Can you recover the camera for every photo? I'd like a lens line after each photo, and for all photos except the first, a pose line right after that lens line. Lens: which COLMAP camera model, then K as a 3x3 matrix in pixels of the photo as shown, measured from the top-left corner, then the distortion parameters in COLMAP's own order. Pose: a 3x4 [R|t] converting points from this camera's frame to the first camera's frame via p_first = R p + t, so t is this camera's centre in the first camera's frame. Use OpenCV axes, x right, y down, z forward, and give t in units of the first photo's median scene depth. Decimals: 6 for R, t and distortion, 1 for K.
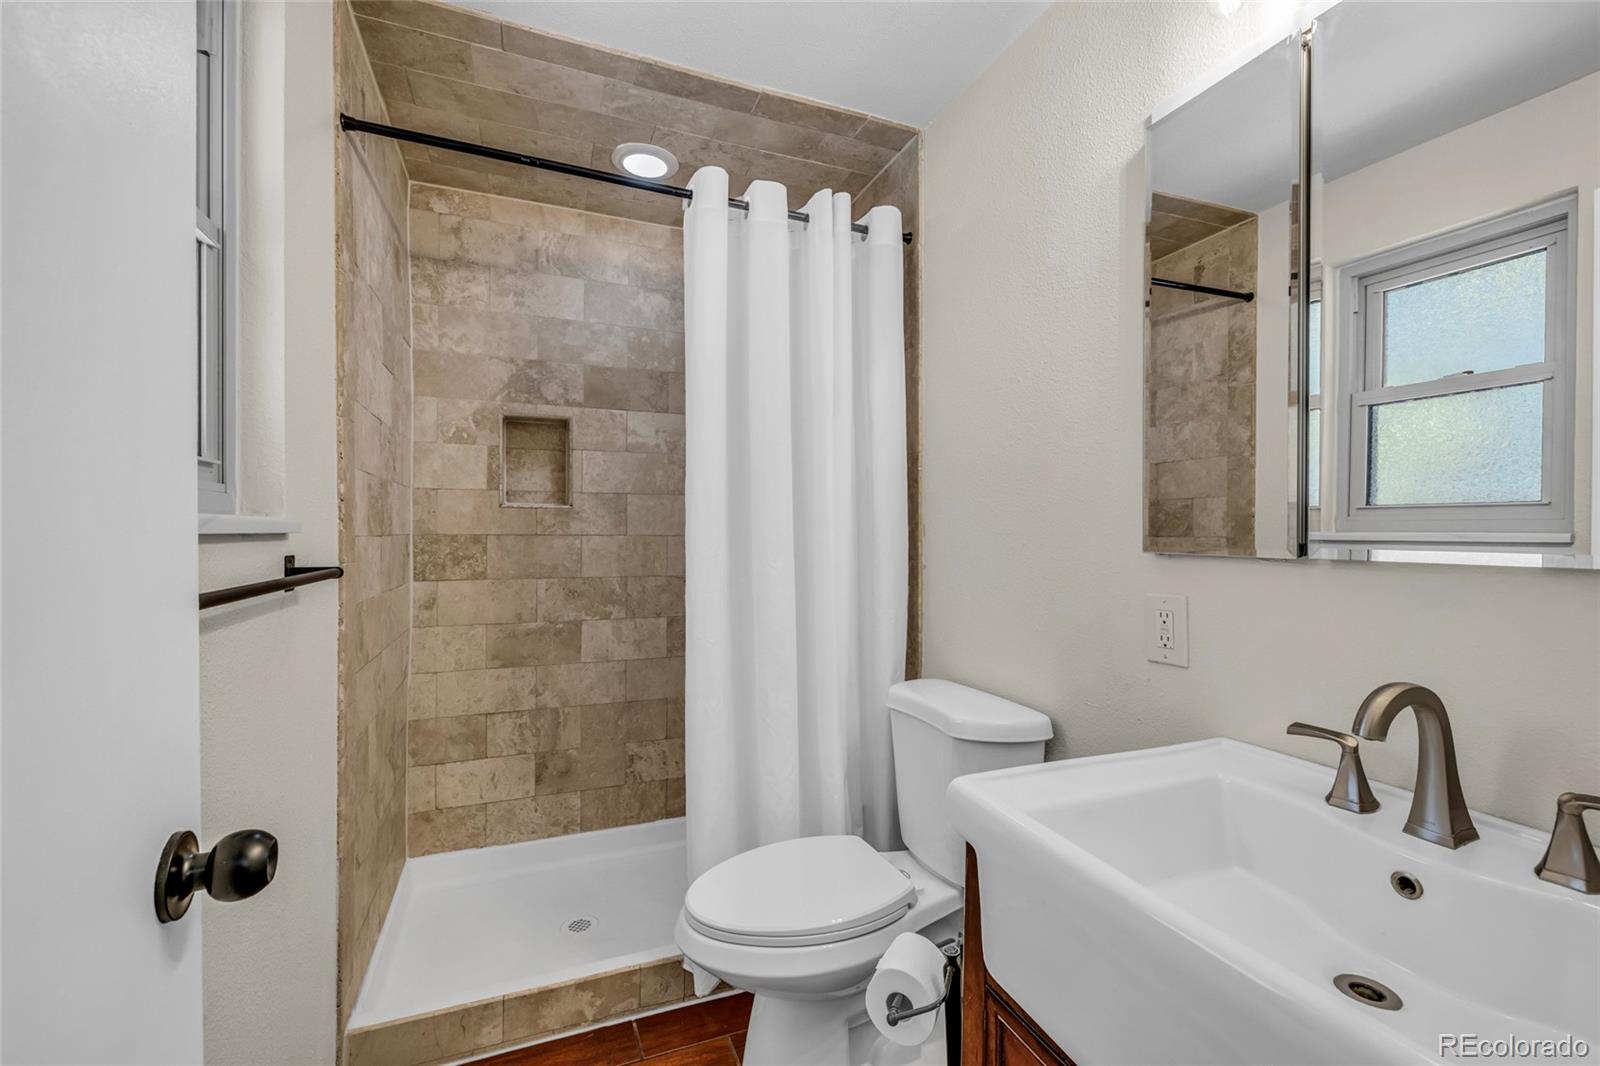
lens RADIAL K [[669.8, 0, 787.8], [0, 669.8, 531.6], [0, 0, 1]] dist [-0.001322, 0.000168]
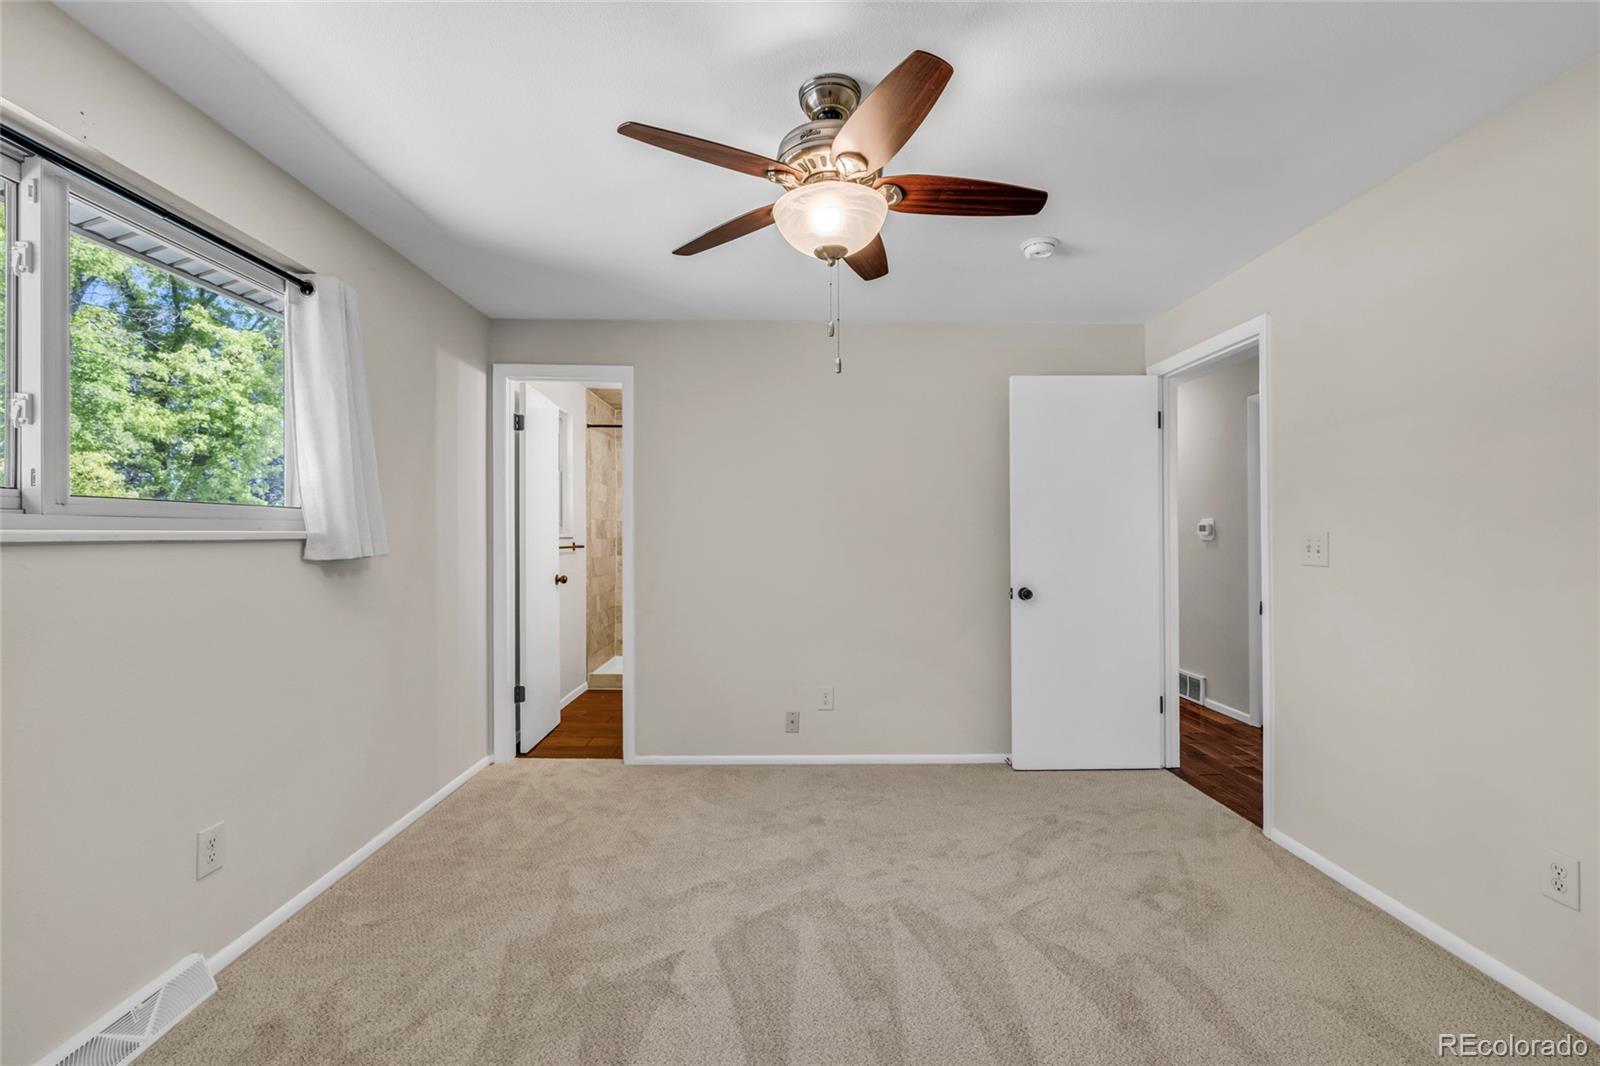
lens RADIAL K [[669.8, 0, 804.3], [0, 669.8, 532.5], [0, 0, 1]] dist [-0.001322, 0.000168]
pose [[0.939676, -0.010341, -0.341909, 2.608837], [0.007186, 0.999919, -0.010492, 0.034387], [0.341990, 0.007402, 0.939675, -3.126935]]
